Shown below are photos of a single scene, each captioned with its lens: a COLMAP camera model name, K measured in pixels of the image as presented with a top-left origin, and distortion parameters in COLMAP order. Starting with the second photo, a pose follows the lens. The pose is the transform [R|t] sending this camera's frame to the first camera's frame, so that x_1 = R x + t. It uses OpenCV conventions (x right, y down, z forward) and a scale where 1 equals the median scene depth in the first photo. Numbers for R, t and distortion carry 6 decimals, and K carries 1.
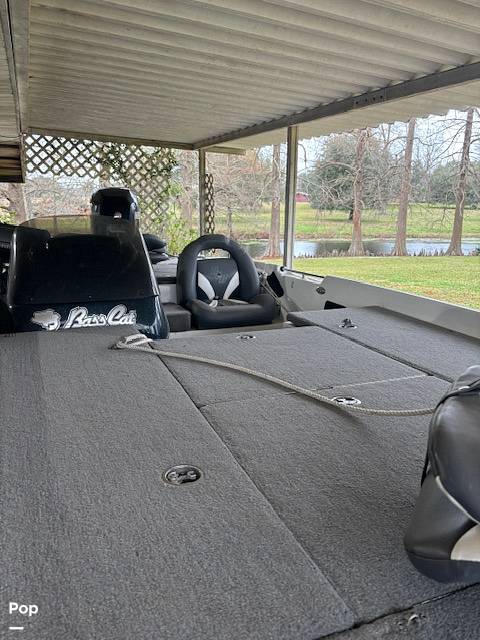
lens RADIAL K [[485.3, 0, 236.5], [0, 485.3, 322.3], [0, 0, 1]] dist [0.043539, -0.047723]
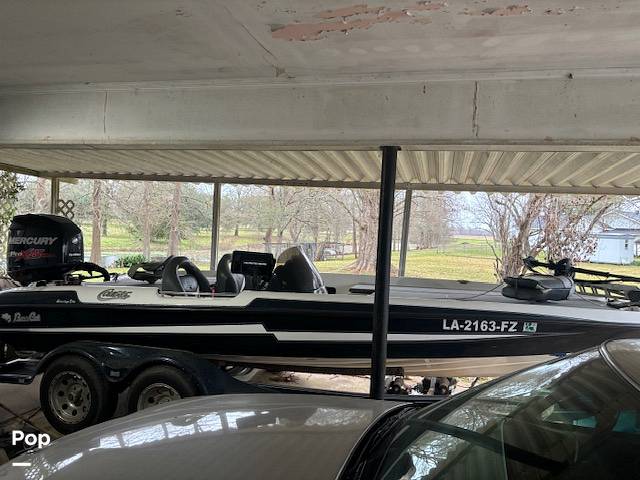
lens RADIAL K [[485.3, 0, 323.7], [0, 485.3, 237.8], [0, 0, 1]] dist [0.043539, -0.047723]
pose [[0.598291, 0.004307, 0.801267, -0.580776], [0.154809, 0.980524, -0.120863, 0.003880], [-0.786182, 0.196355, 0.585972, -0.094362]]
